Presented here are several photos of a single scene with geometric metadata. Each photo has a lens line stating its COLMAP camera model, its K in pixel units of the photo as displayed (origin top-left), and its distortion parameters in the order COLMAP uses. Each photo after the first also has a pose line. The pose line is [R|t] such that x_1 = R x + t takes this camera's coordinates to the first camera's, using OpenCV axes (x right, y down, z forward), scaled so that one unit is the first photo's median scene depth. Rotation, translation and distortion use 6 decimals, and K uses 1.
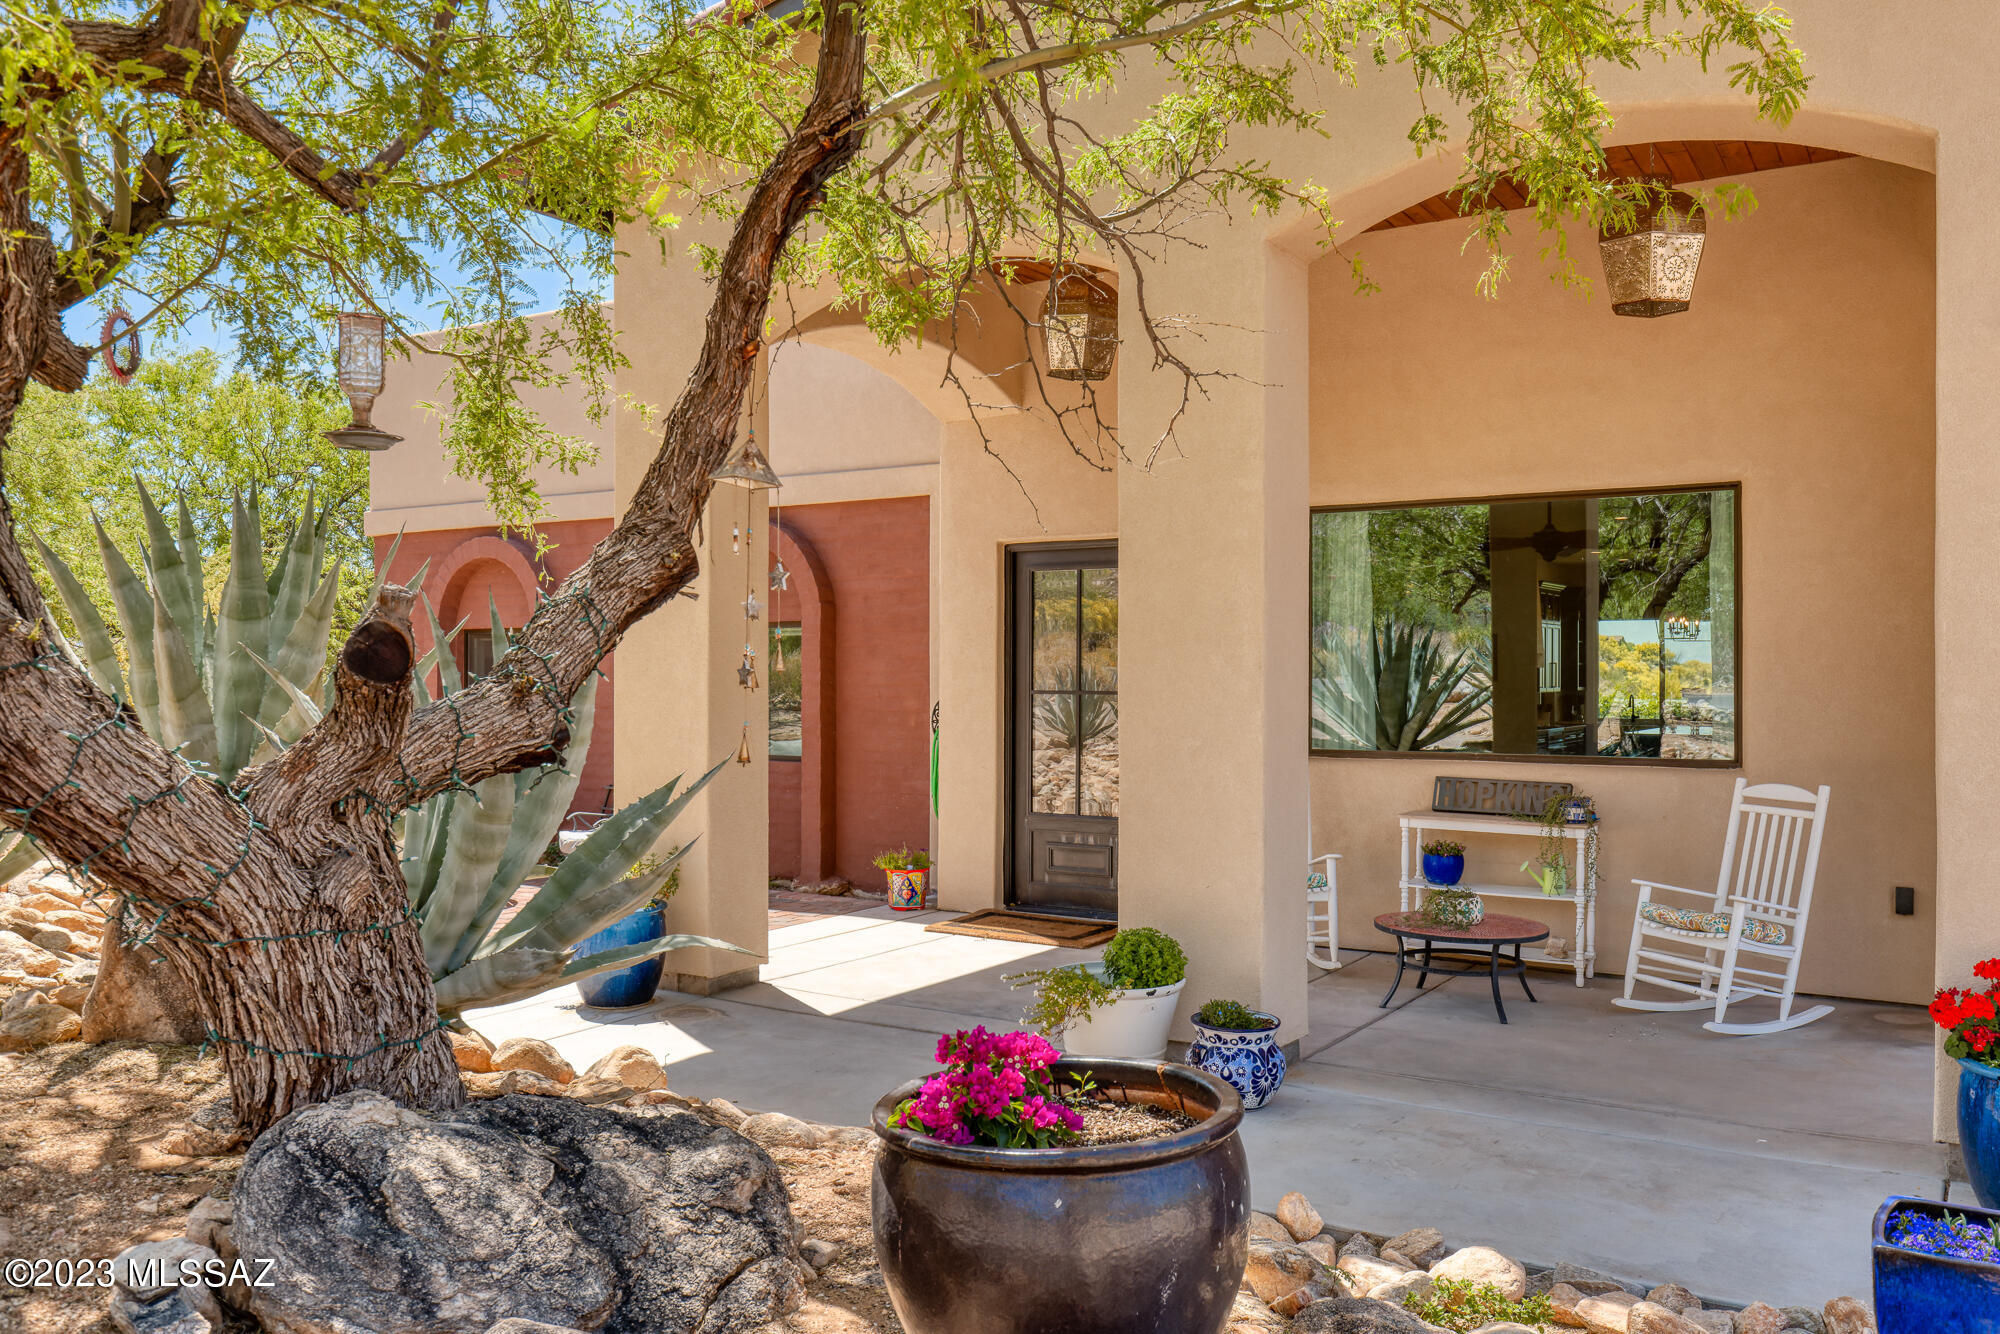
lens RADIAL K [[1601.1, 0, 1001.9], [0, 1601.1, 668.6], [0, 0, 1]] dist [-0.000285, 0.001202]
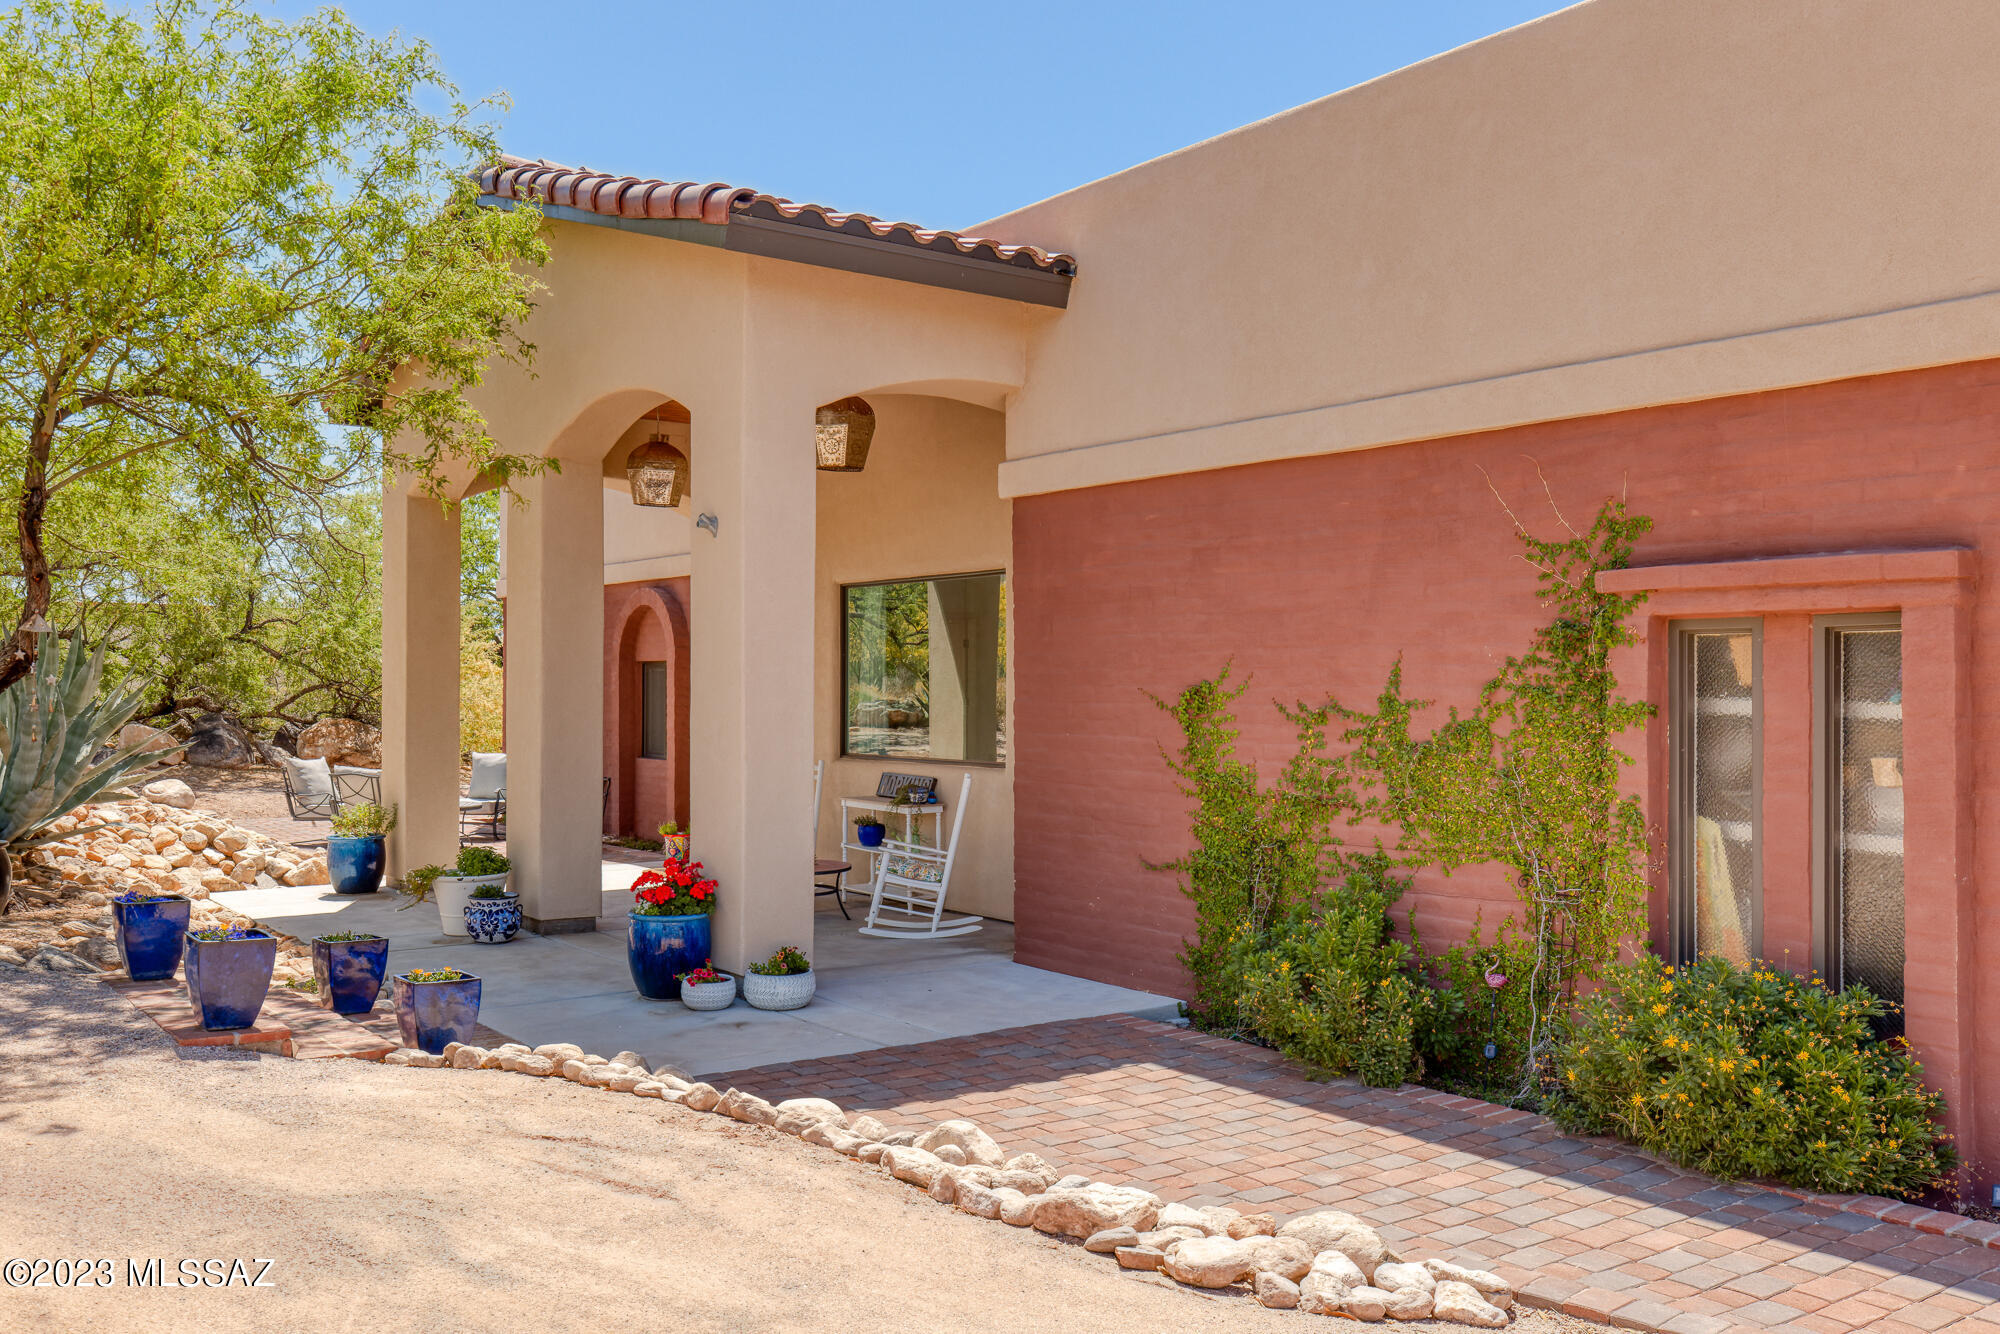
lens RADIAL K [[1719.7, 0, 1003.4], [0, 1719.7, 668.7], [0, 0, 1]] dist [0.009104, 0.000851]
pose [[0.932259, -0.002030, -0.361786, 0.790871], [-0.000876, 0.999969, -0.007868, -0.012032], [0.361790, 0.007652, 0.932228, -0.342253]]
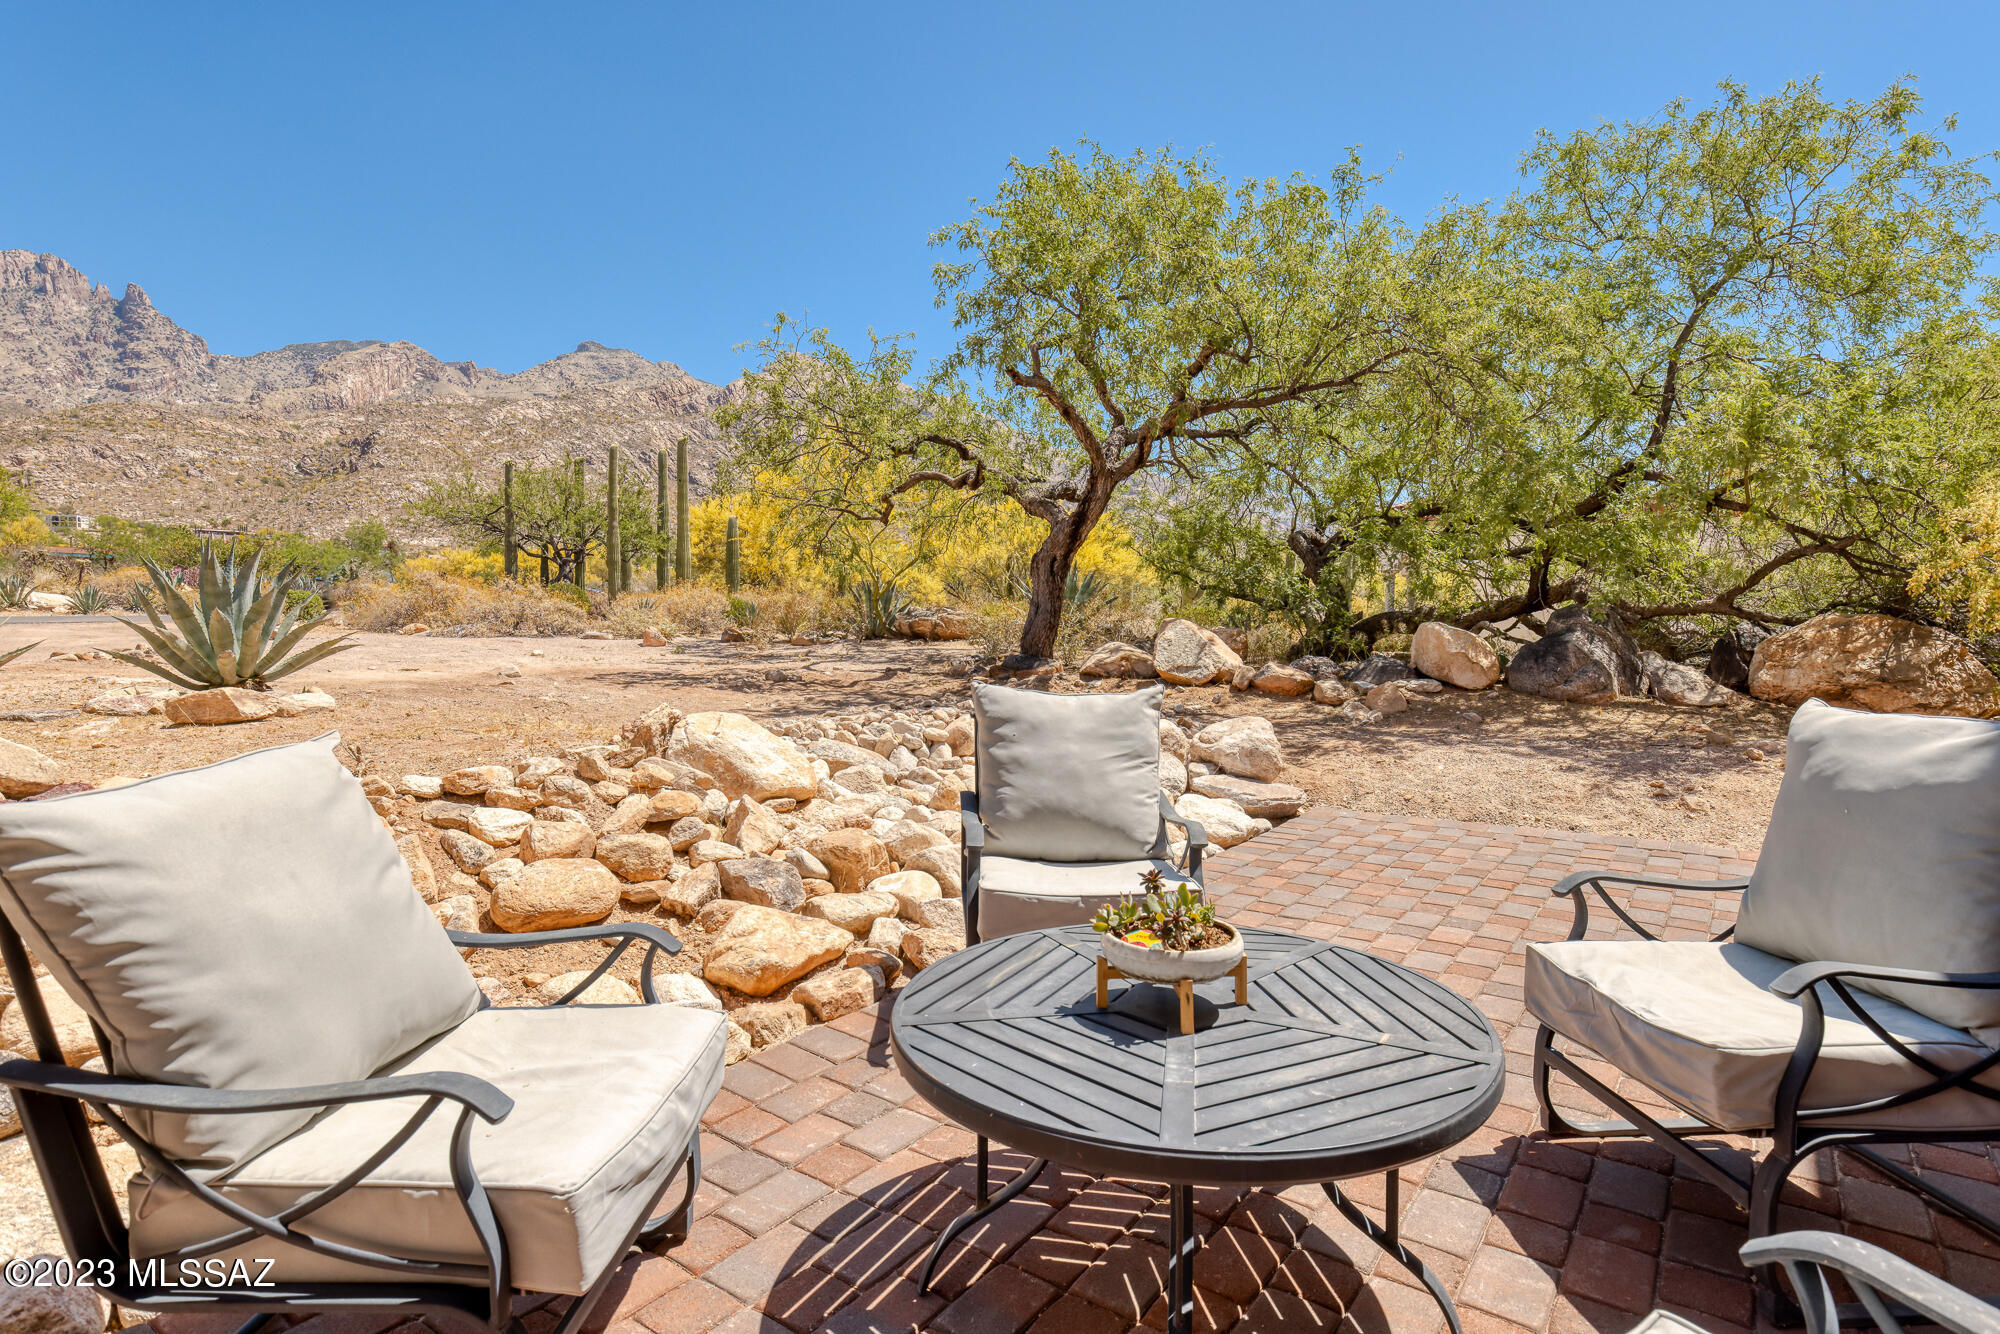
lens RADIAL K [[1041.5, 0, 1001.7], [0, 1041.5, 663.6], [0, 0, 1]] dist [0.015009, 0.000204]
pose [[-0.059468, 0.032264, -0.997709, -0.198665], [0.005712, 0.999472, 0.031981, 0.048843], [0.998214, -0.003797, -0.059621, 1.047595]]
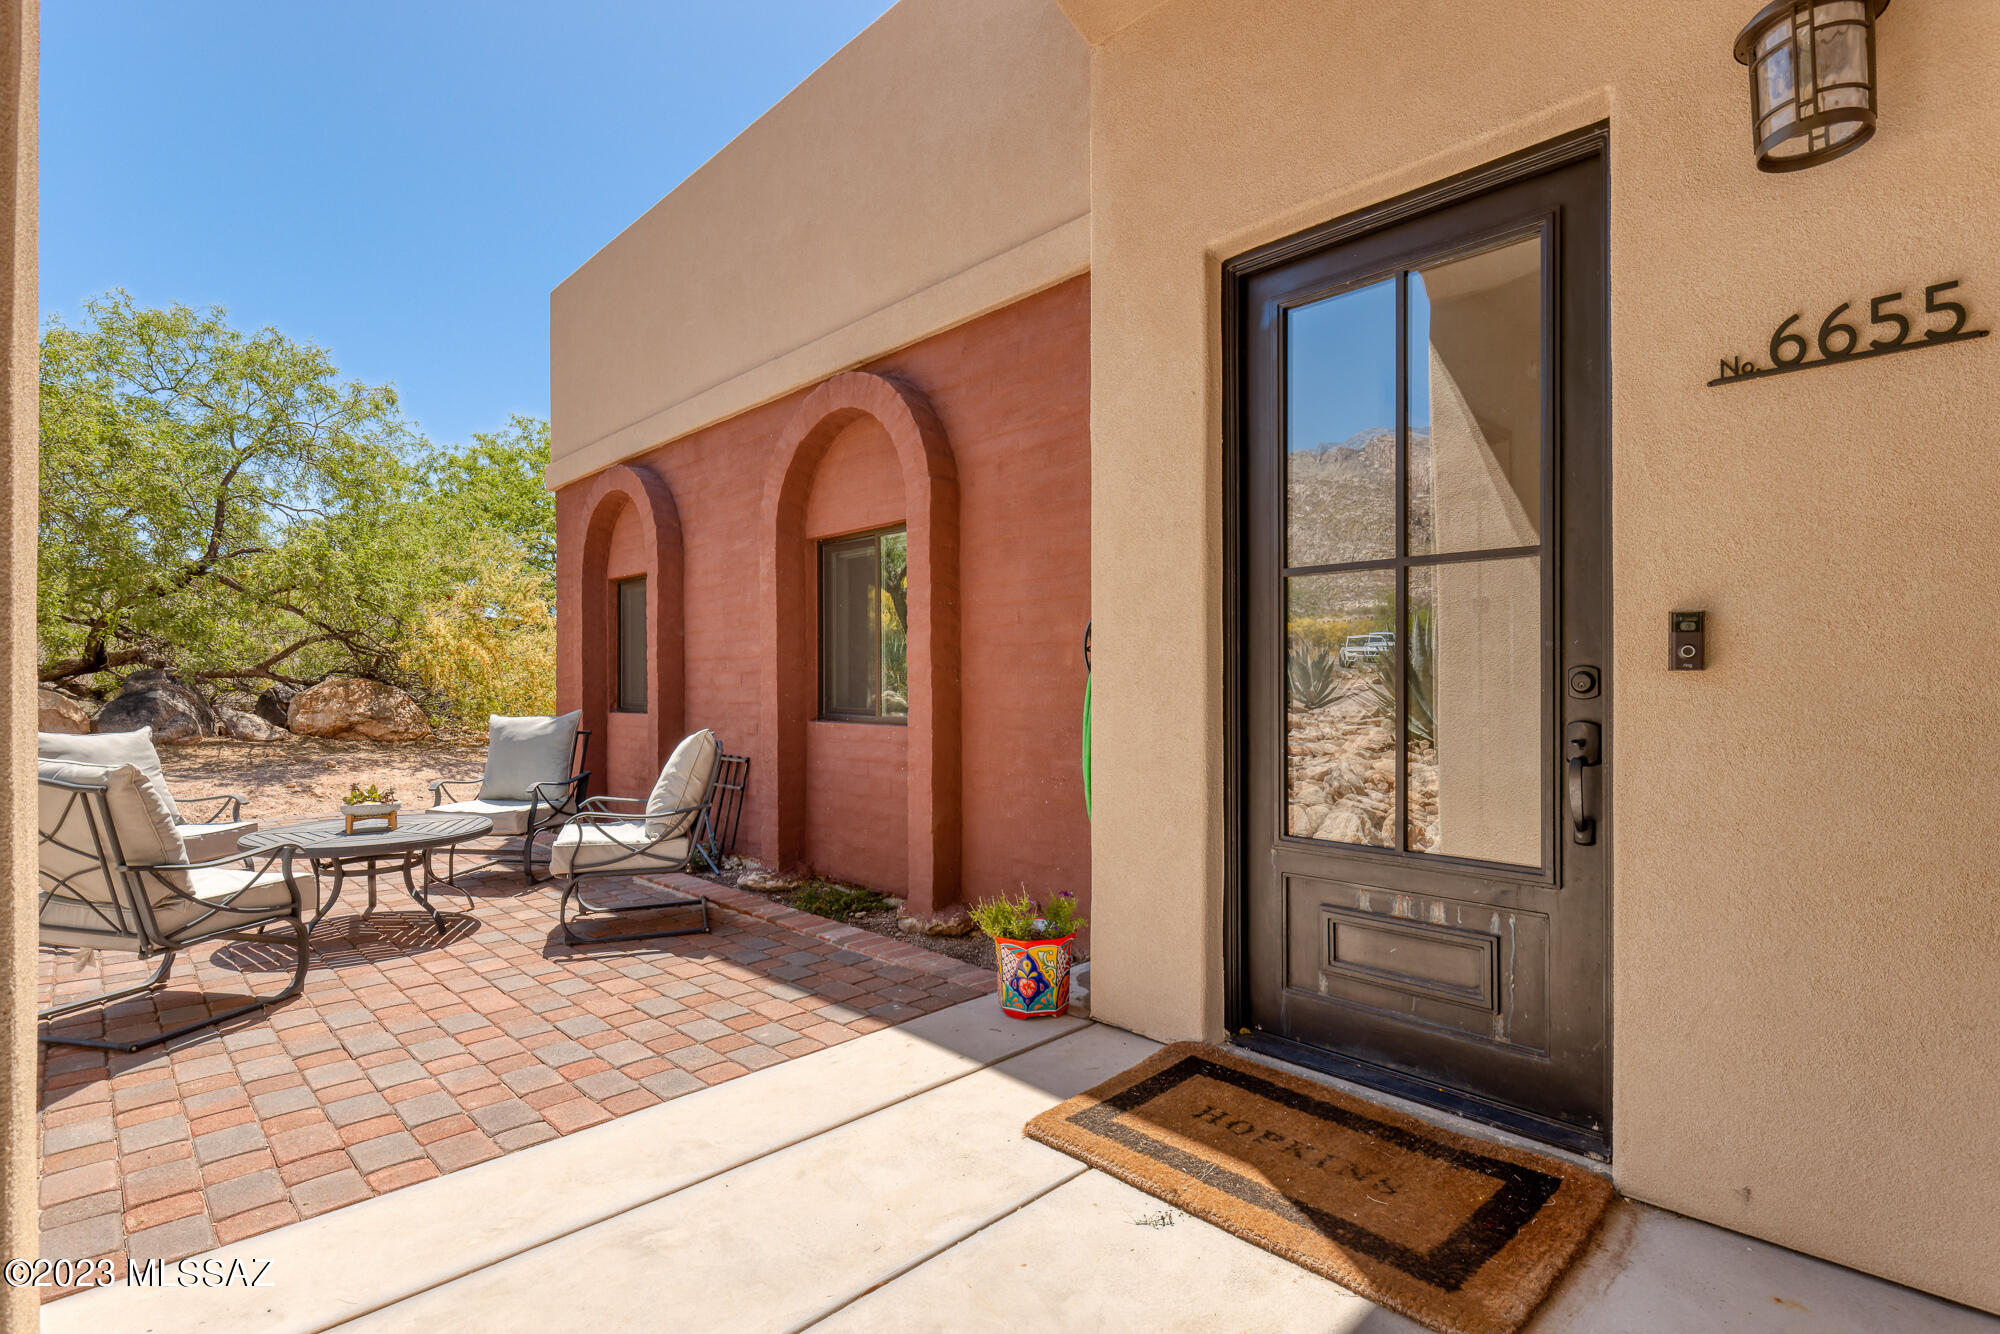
lens RADIAL K [[955.5, 0, 995.5], [0, 955.5, 666.3], [0, 0, 1]] dist [0.008565, 0.001653]
pose [[0.970429, -0.007706, -0.241264, 0.004229], [0.004993, 0.999917, -0.011854, 0.044016], [0.241335, 0.010299, 0.970387, 0.715302]]
